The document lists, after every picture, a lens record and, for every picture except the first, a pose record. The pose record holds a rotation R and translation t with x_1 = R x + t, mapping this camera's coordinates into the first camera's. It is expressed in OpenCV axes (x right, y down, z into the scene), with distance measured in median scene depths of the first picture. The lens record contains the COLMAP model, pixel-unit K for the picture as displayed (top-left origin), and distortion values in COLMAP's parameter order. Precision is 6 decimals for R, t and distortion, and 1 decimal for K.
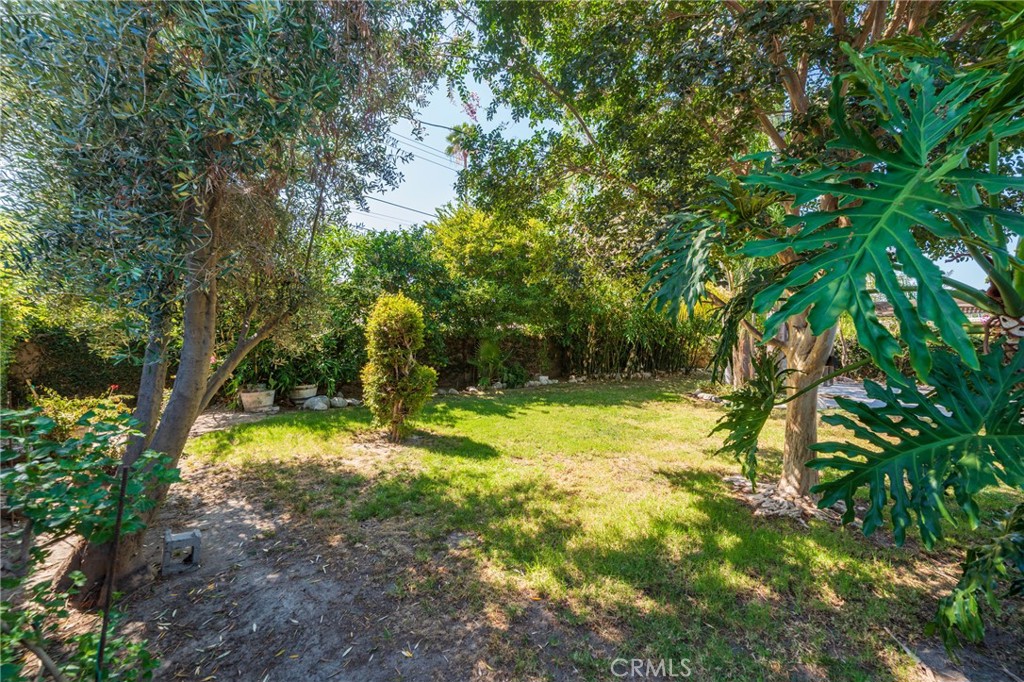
lens RADIAL K [[412.6, 0, 514.6], [0, 412.6, 342.8], [0, 0, 1]] dist [-0.001118, -0.000293]
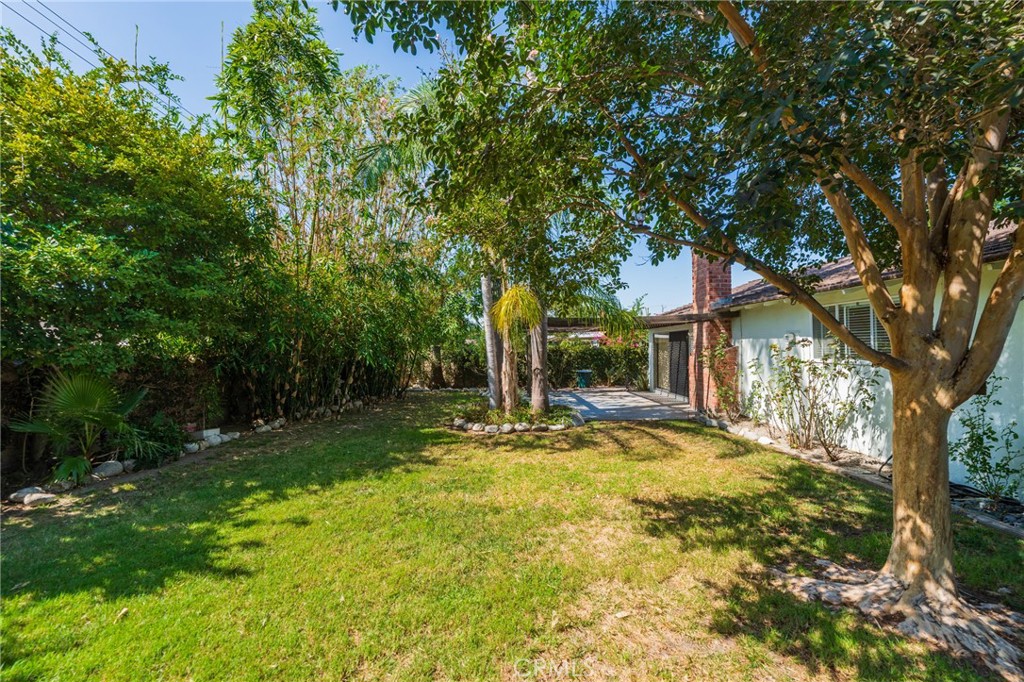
lens RADIAL K [[412.6, 0, 514.6], [0, 412.6, 342.8], [0, 0, 1]] dist [-0.001118, -0.000293]
pose [[0.665074, -0.000300, 0.746777, -0.089844], [0.028653, 0.999274, -0.025117, -0.013525], [-0.746227, 0.038102, 0.664600, 0.378363]]
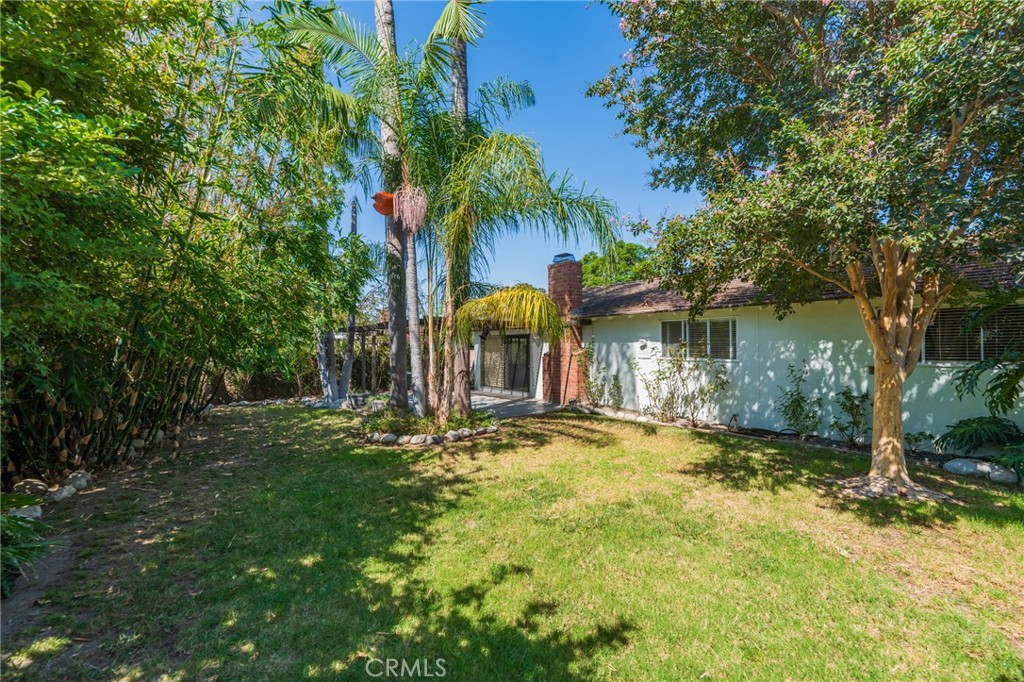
lens RADIAL K [[413.8, 0, 509.8], [0, 413.8, 345.6], [0, 0, 1]] dist [-0.001003, -0.000341]
pose [[0.068172, -0.001058, 0.997673, -0.236617], [0.029936, 0.999551, -0.000986, -0.027948], [-0.997224, 0.029933, 0.068173, 0.754346]]
